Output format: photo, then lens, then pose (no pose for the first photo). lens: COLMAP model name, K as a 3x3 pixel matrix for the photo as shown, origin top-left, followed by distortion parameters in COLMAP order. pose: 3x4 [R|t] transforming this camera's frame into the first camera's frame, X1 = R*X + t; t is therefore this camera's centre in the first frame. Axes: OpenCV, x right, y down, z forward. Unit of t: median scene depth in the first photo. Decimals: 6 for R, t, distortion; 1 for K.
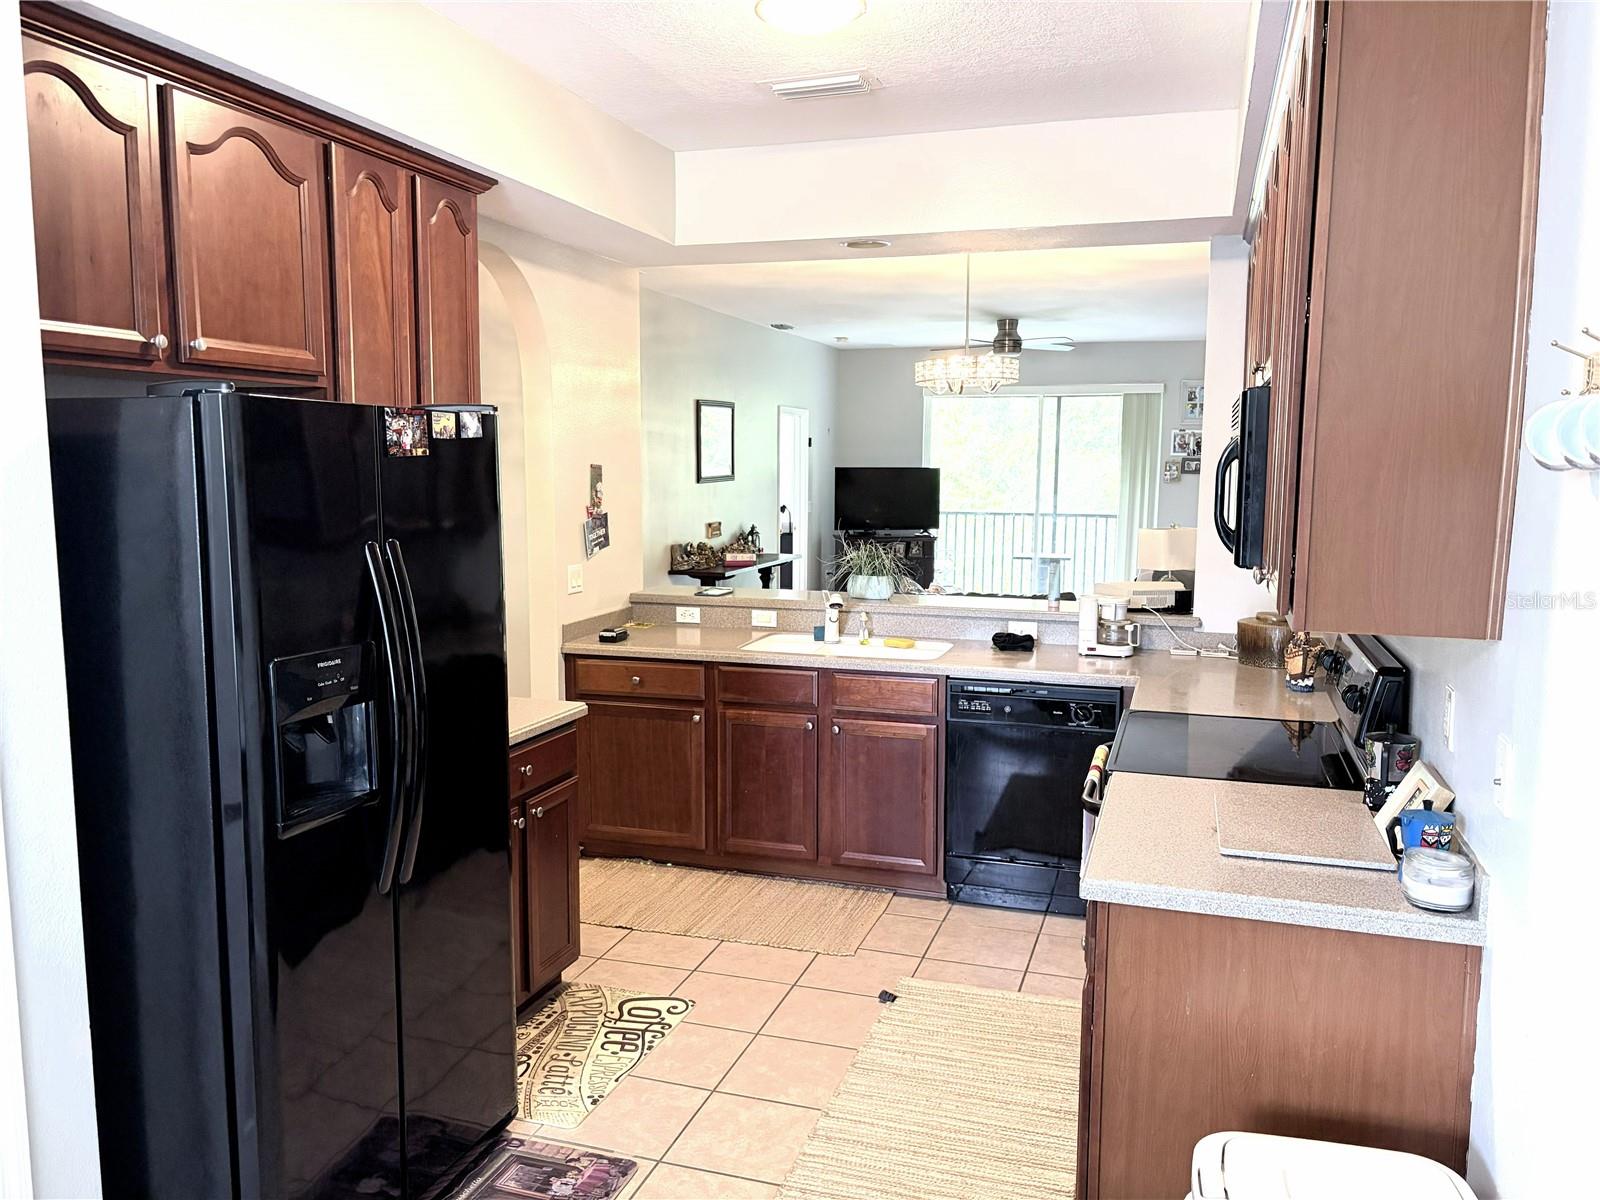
lens RADIAL K [[1231.8, 0, 791.4], [0, 1231.8, 612.5], [0, 0, 1]] dist [-0.015599, -0.004619]
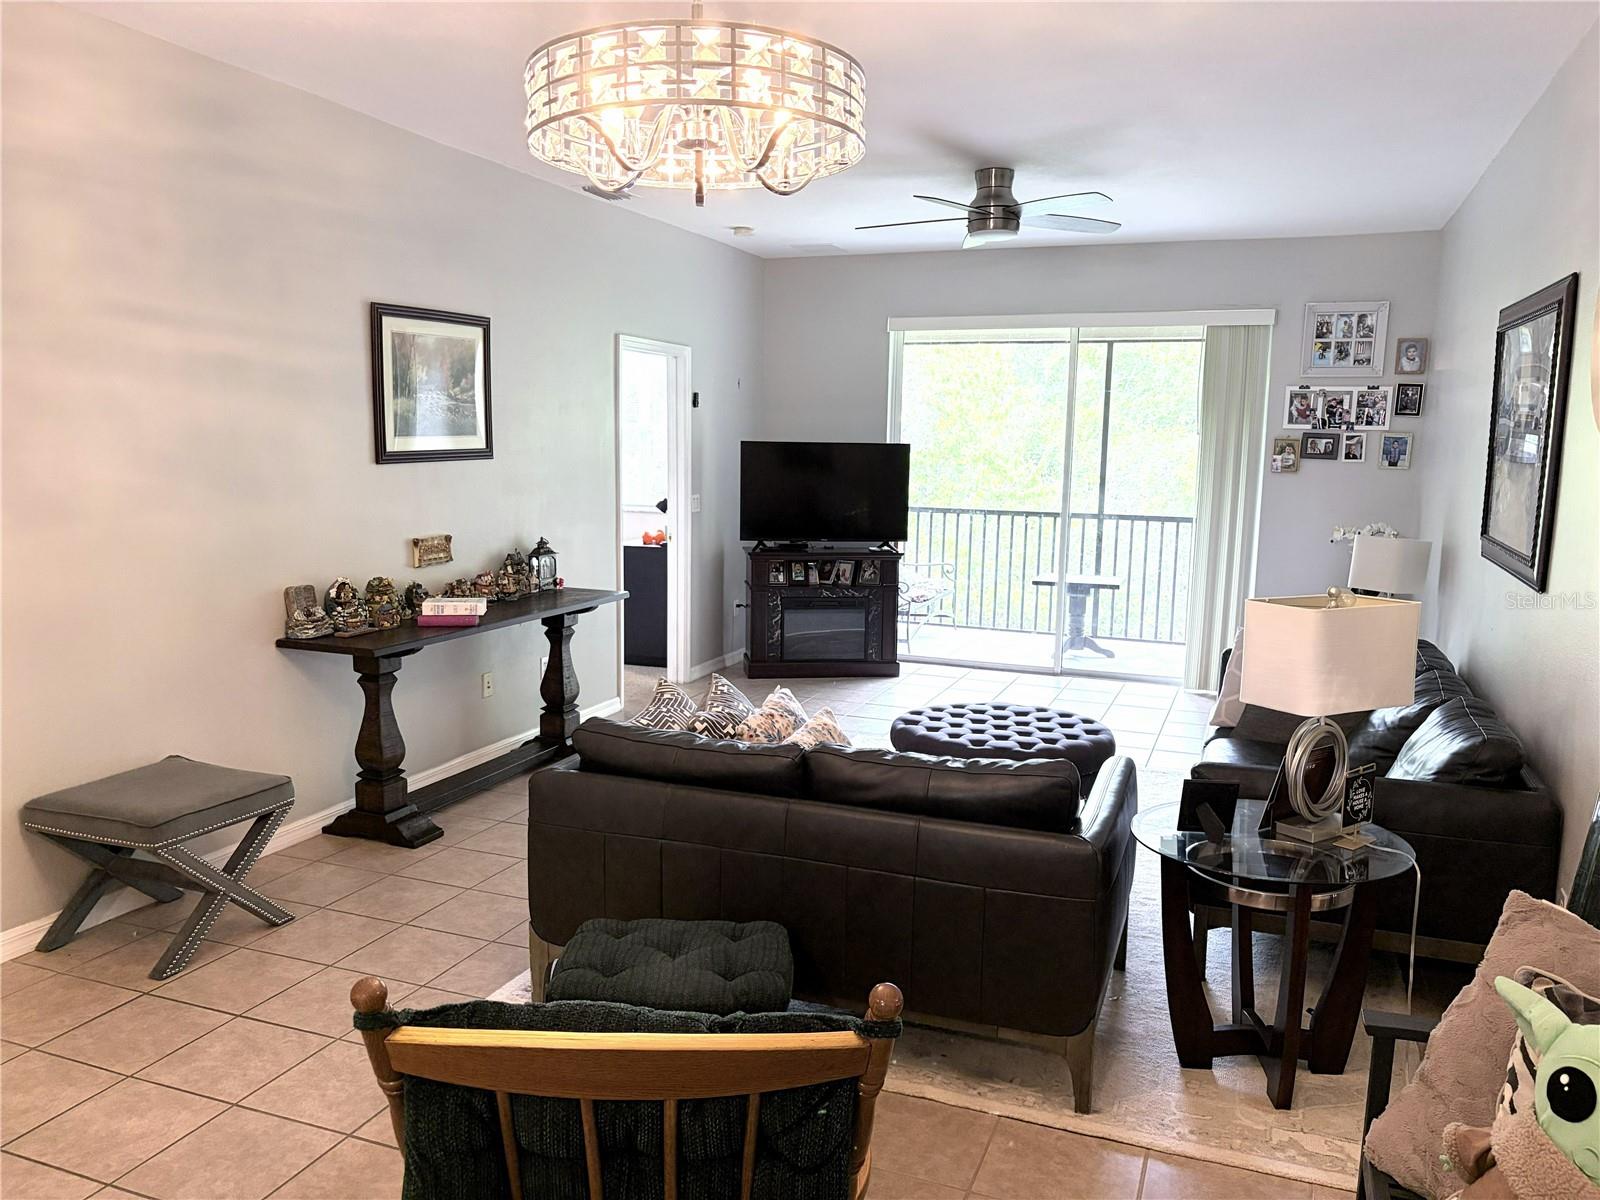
lens RADIAL K [[1231.8, 0, 808.1], [0, 1231.8, 586.8], [0, 0, 1]] dist [-0.015599, -0.004619]
pose [[0.998845, 0.018132, -0.044494, 0.102166], [-0.018331, 0.999824, -0.004073, -0.042799], [0.044412, 0.004884, 0.999001, 0.385014]]
